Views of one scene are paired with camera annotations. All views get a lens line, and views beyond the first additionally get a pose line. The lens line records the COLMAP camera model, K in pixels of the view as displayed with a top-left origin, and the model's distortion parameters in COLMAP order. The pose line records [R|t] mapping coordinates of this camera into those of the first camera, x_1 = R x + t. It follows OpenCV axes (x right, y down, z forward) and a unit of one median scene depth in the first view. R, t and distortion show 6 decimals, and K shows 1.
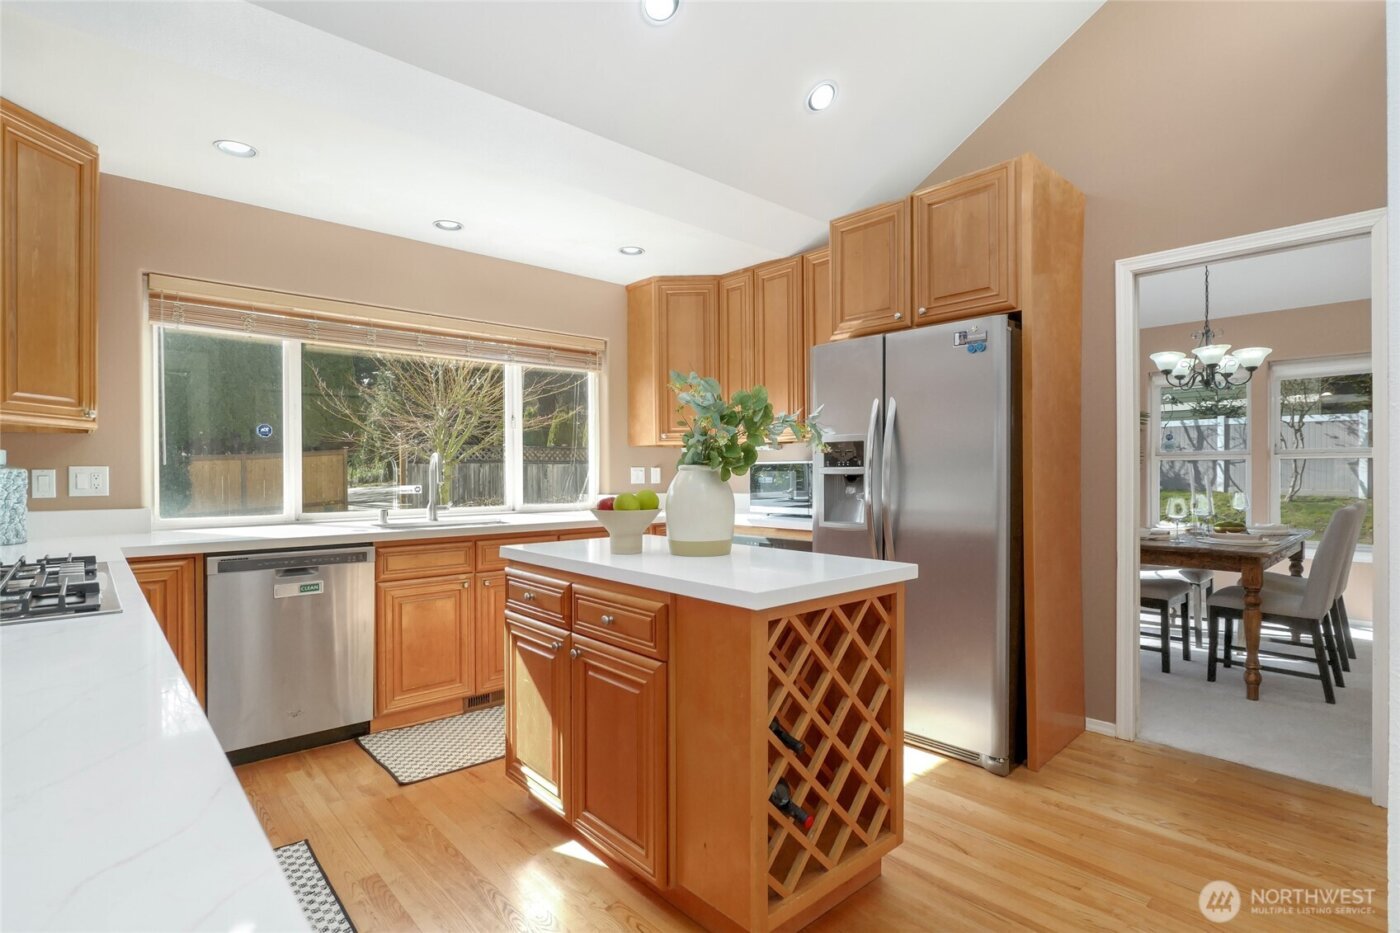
lens RADIAL K [[684.6, 0, 701.7], [0, 684.6, 474.1], [0, 0, 1]] dist [-0.013384, 0.001350]
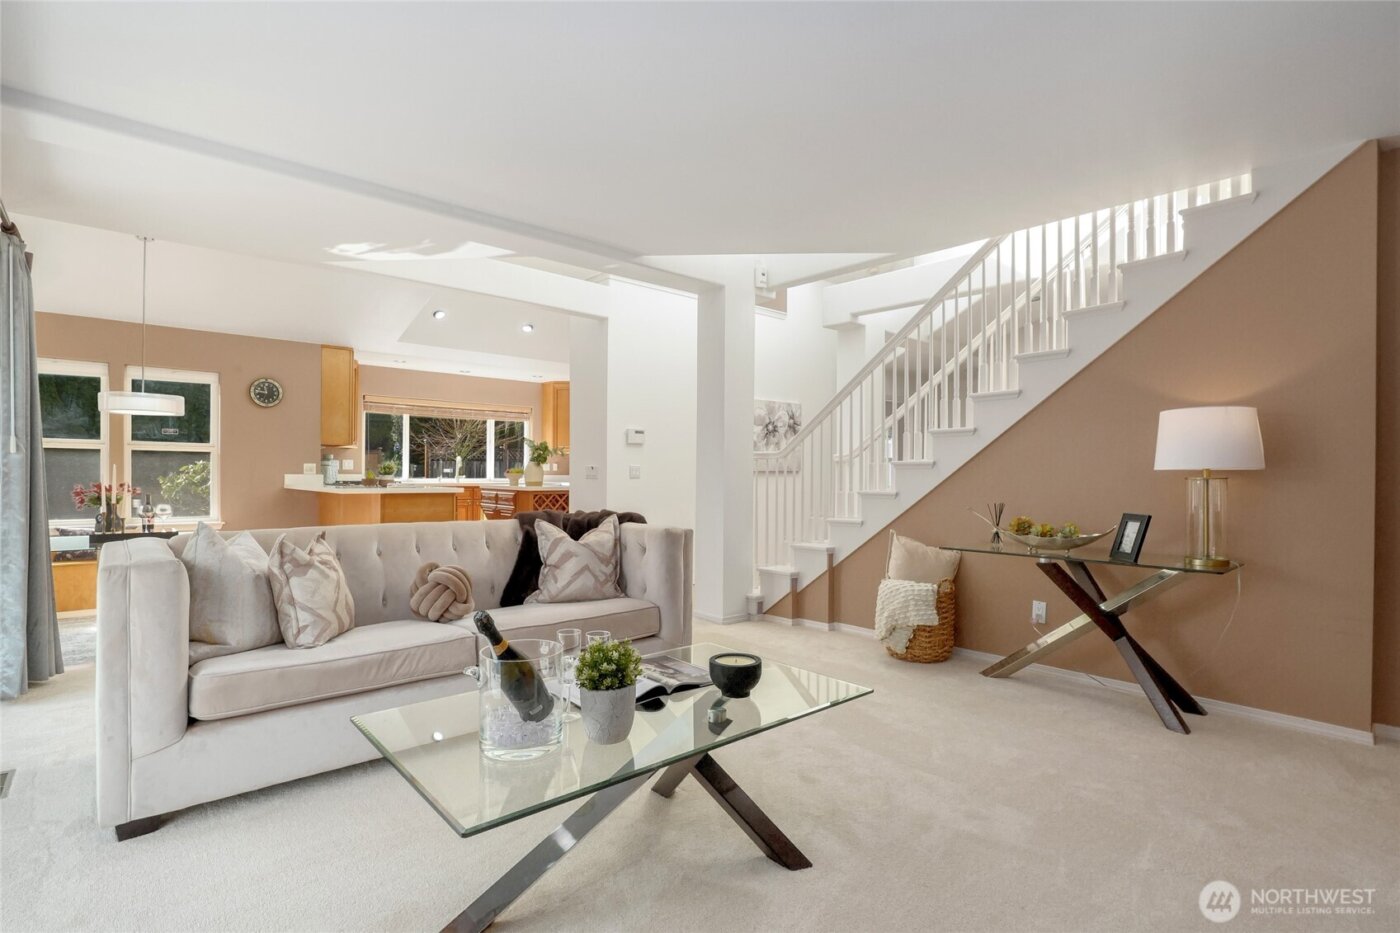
lens RADIAL K [[664.9, 0, 689.6], [0, 664.9, 471.8], [0, 0, 1]] dist [-0.013521, 0.003309]
pose [[0.999810, 0.013207, -0.014354, 0.649043], [-0.013273, 0.999902, -0.004495, 0.034507], [0.014294, 0.004684, 0.999887, -1.865185]]
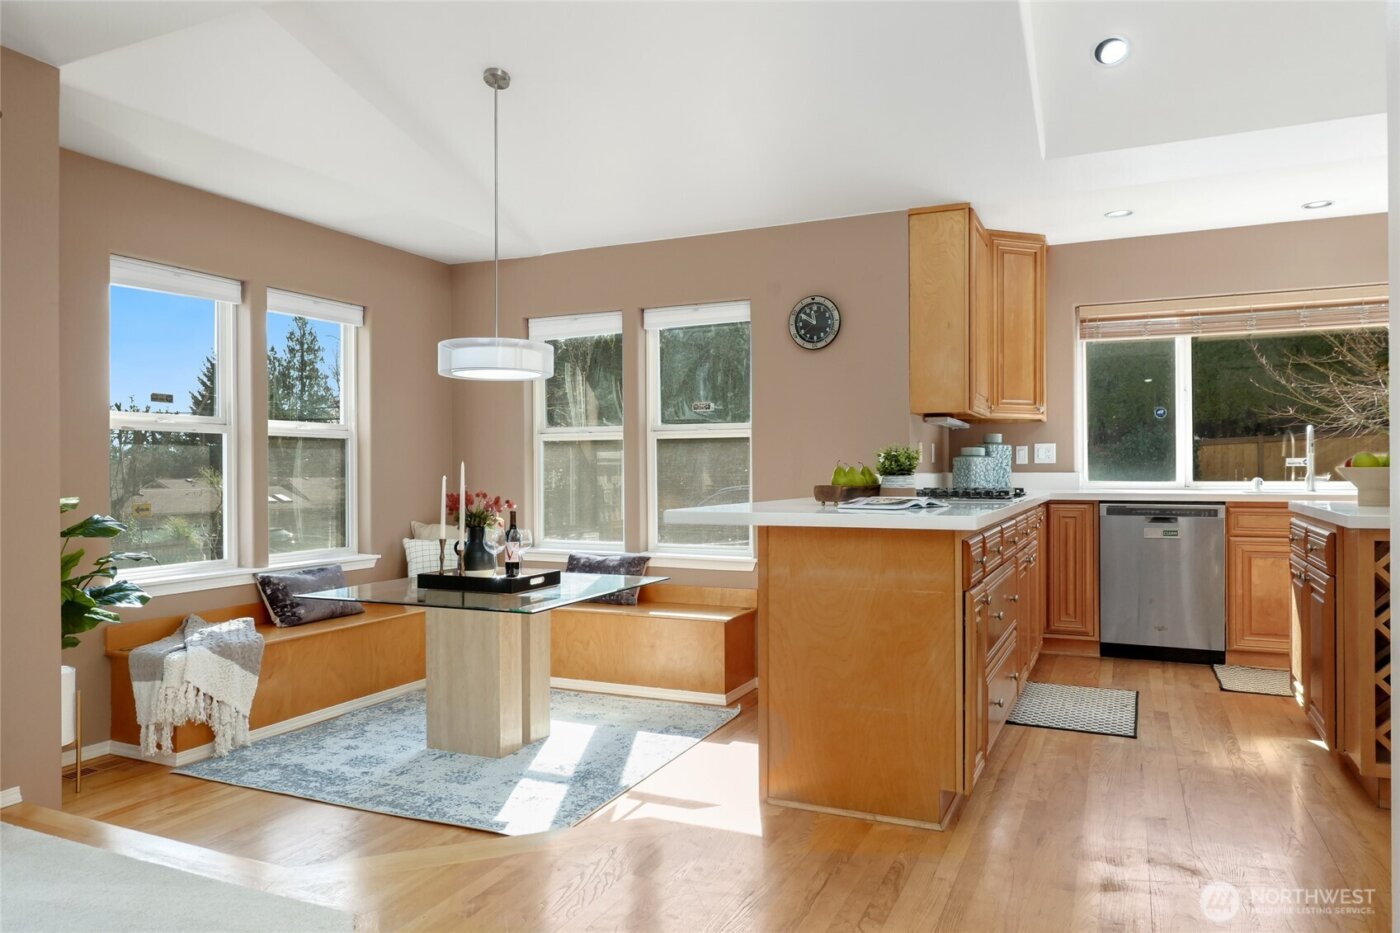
lens RADIAL K [[944.8, 0, 710.8], [0, 944.8, 464.6], [0, 0, 1]] dist [0.011768, 0.000626]
pose [[0.402008, -0.002391, -0.915633, 0.670519], [0.001231, 0.999997, -0.002071, 0.036063], [0.915635, -0.000295, 0.402010, -0.487503]]
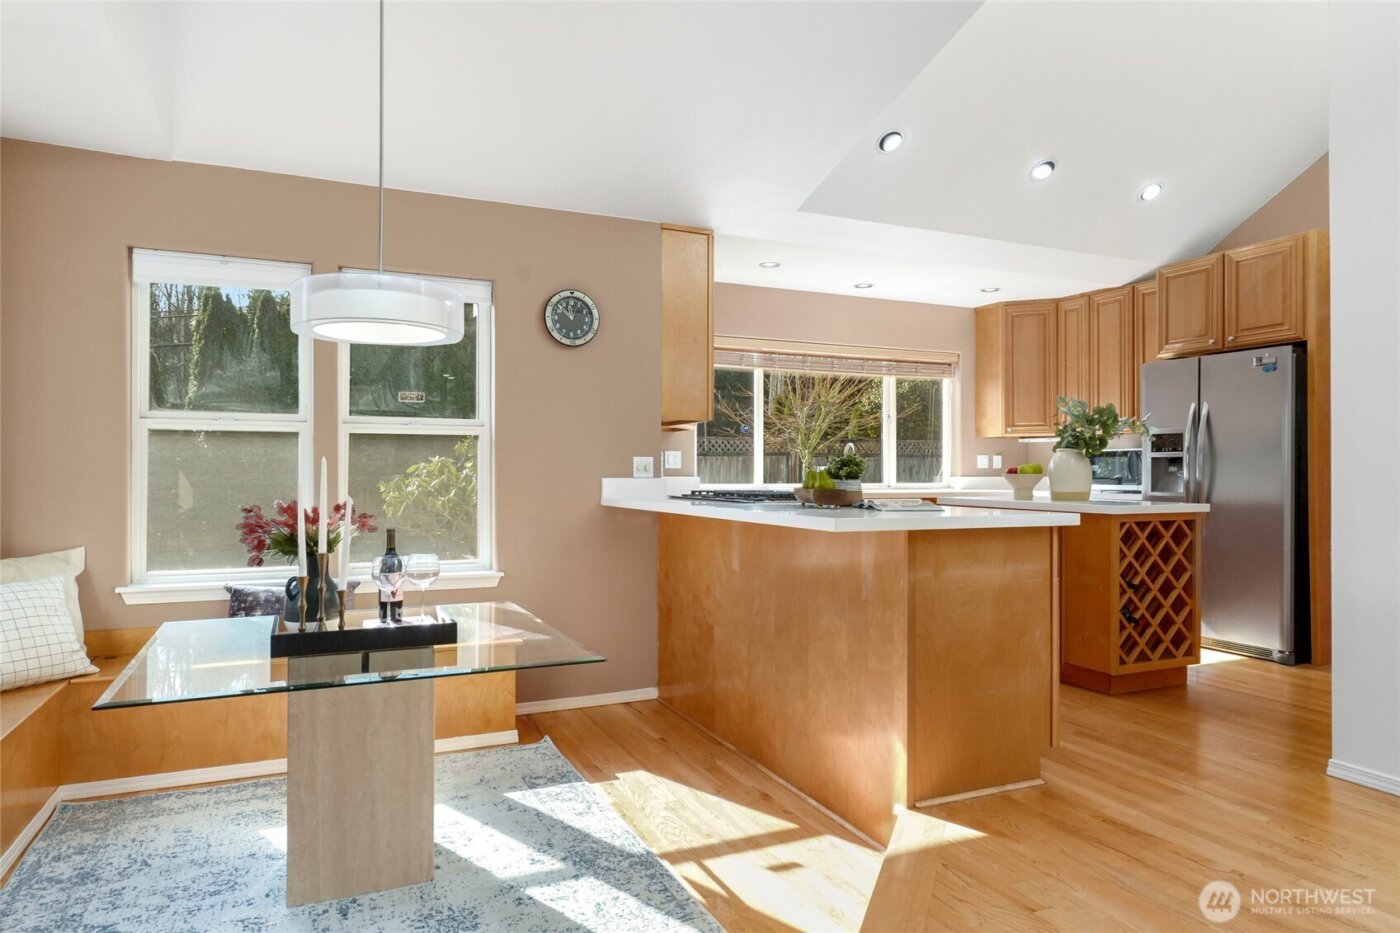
lens RADIAL K [[854.0, 0, 708.8], [0, 854.0, 464.1], [0, 0, 1]] dist [0.004435, 0.001880]
pose [[0.954434, 0.004729, -0.298385, -0.167162], [-0.007932, 0.999923, -0.009523, 0.039078], [0.298317, 0.011456, 0.954398, -0.964242]]
